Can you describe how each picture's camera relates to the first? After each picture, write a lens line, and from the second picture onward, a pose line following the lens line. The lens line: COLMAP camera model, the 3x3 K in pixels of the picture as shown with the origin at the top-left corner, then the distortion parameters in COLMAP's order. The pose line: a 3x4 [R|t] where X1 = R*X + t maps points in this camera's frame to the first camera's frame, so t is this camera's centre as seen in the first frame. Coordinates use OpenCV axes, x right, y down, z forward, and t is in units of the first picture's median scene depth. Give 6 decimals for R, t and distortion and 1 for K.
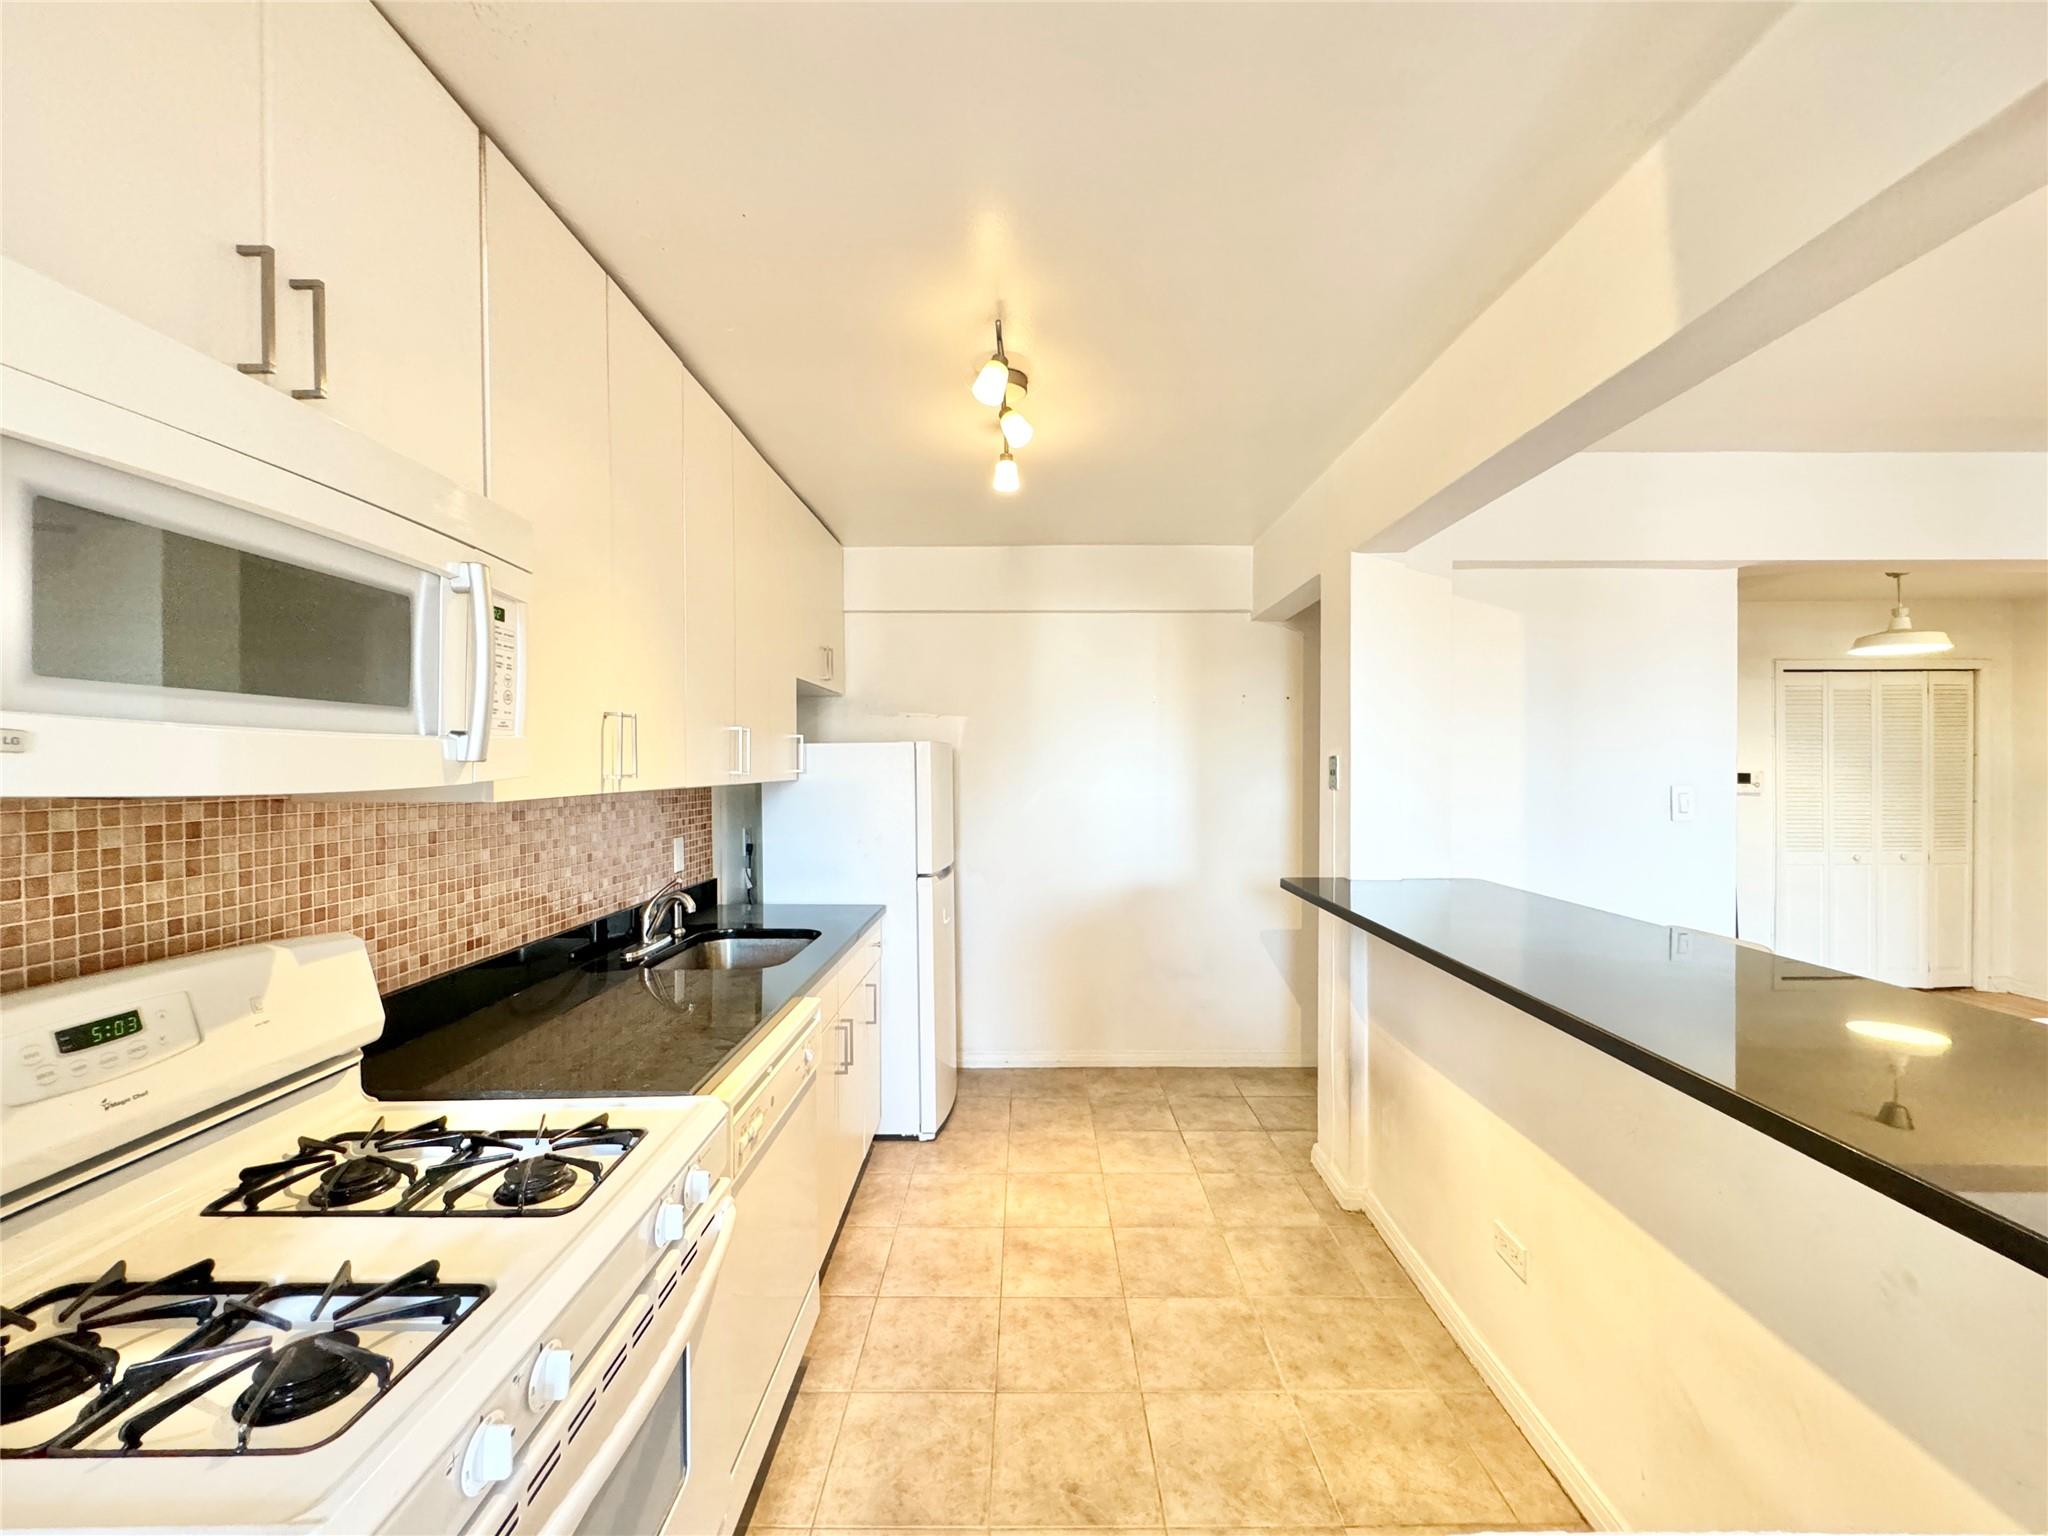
lens RADIAL K [[821.8, 0, 1024.7], [0, 821.8, 770.1], [0, 0, 1]] dist [-0.001764, -0.000410]
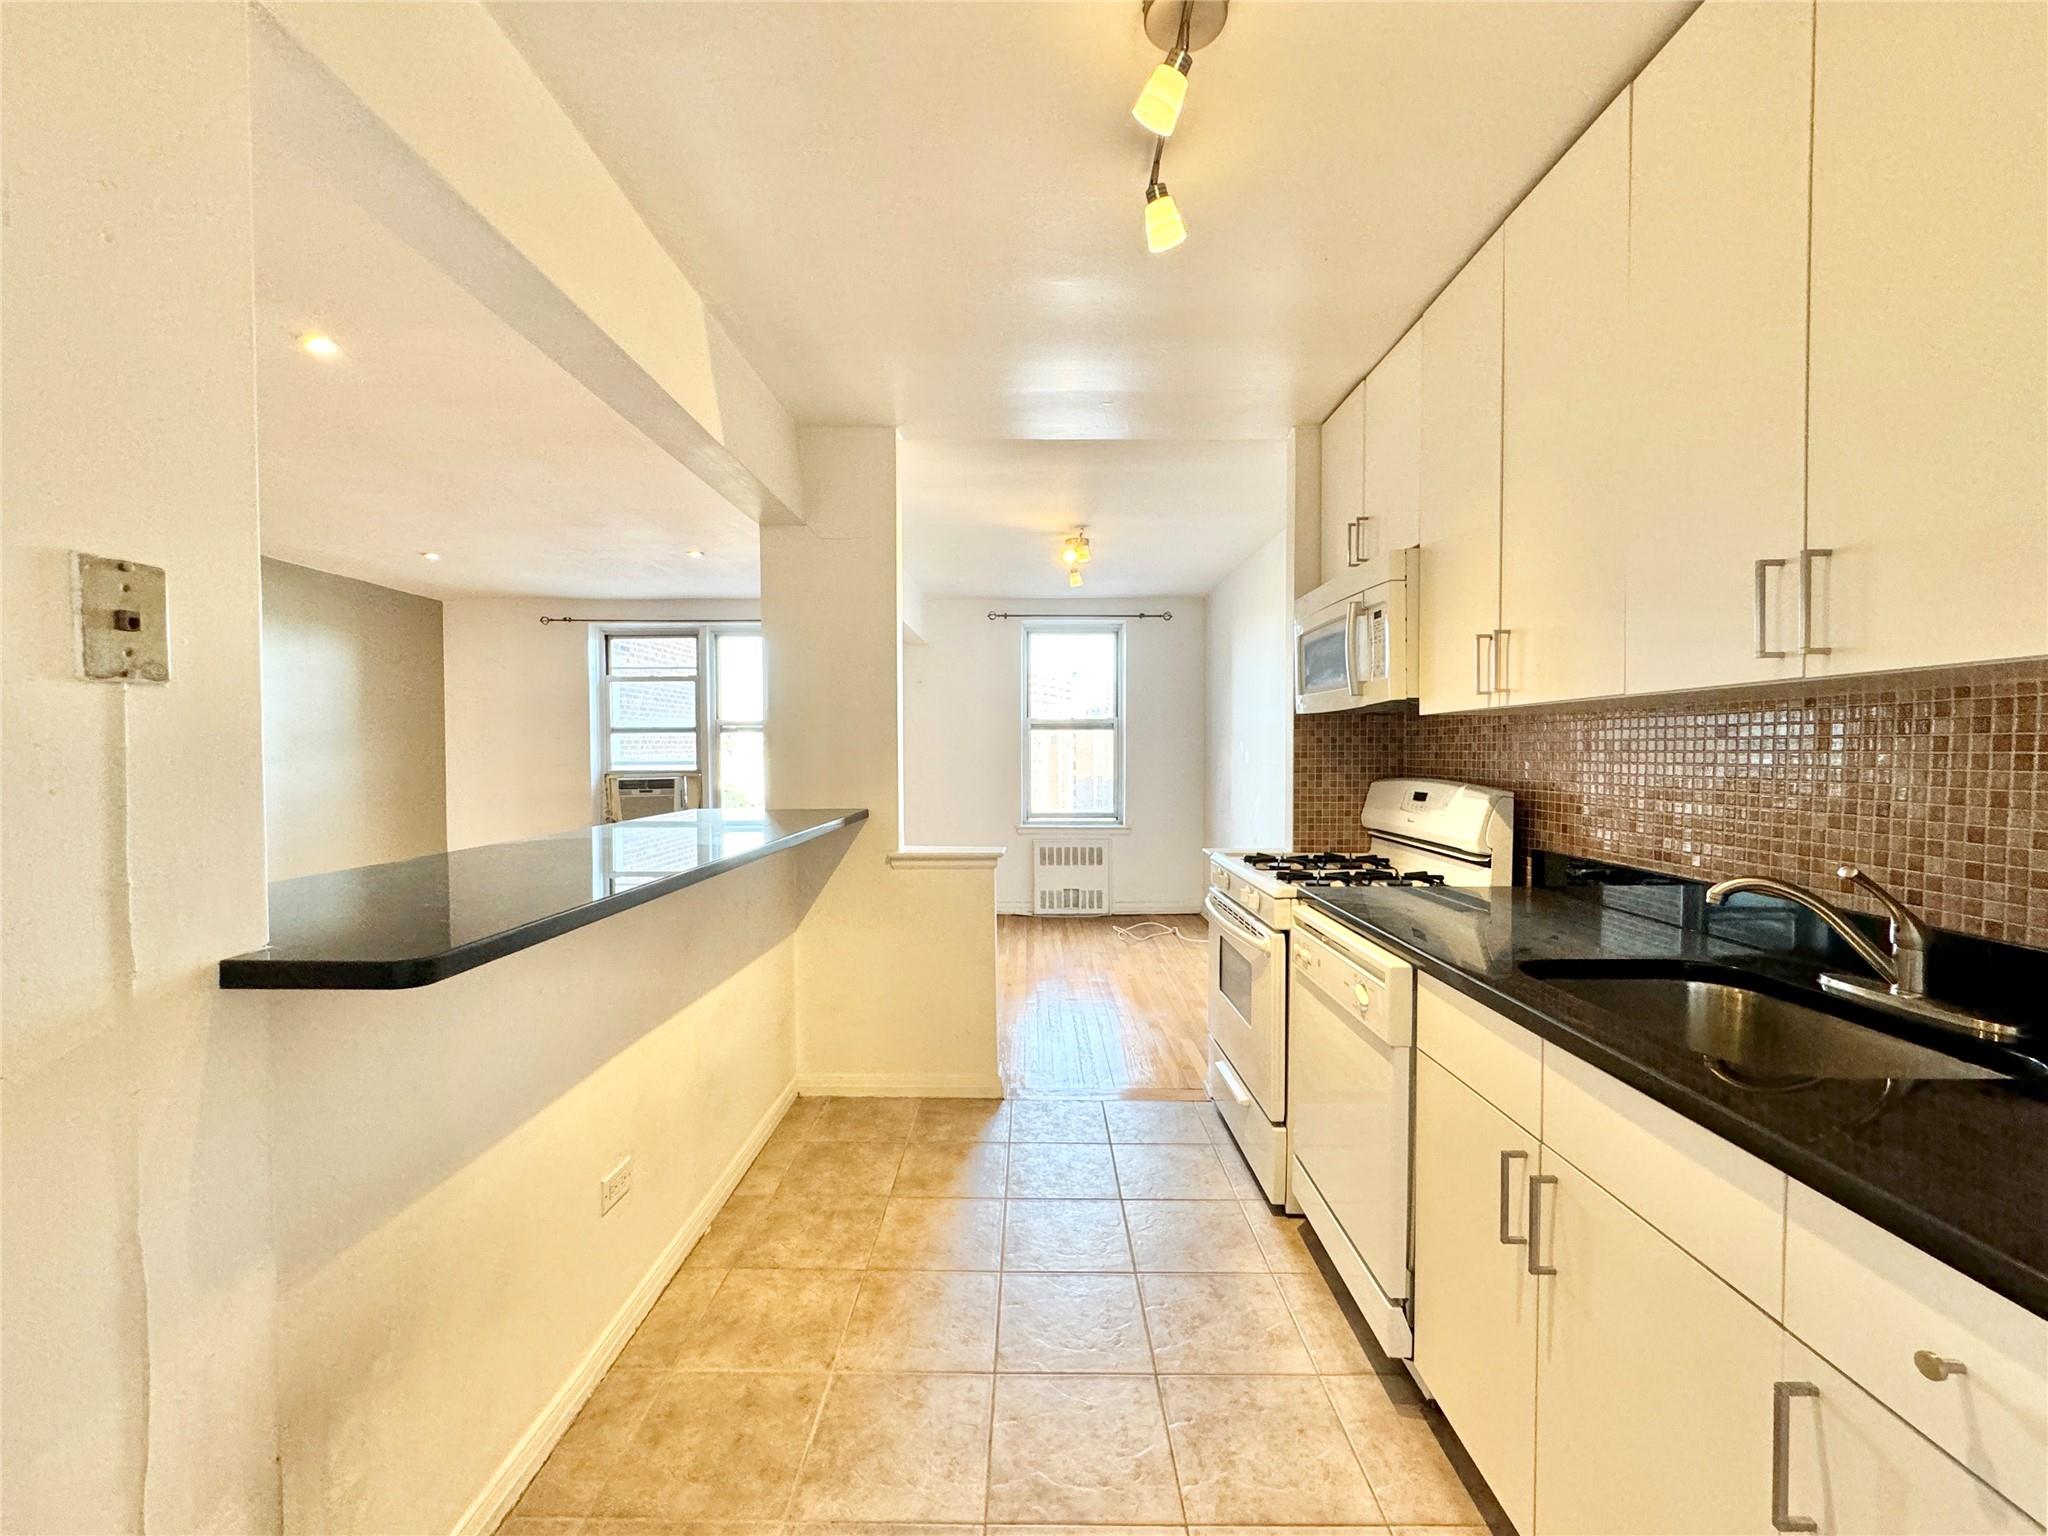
lens RADIAL K [[821.8, 0, 1031.0], [0, 821.8, 760.8], [0, 0, 1]] dist [-0.001764, -0.000410]
pose [[-0.999993, 0.003152, -0.002080, 0.103059], [0.003107, 0.999776, 0.020916, 0.067654], [0.002145, 0.020909, -0.999779, 1.905192]]
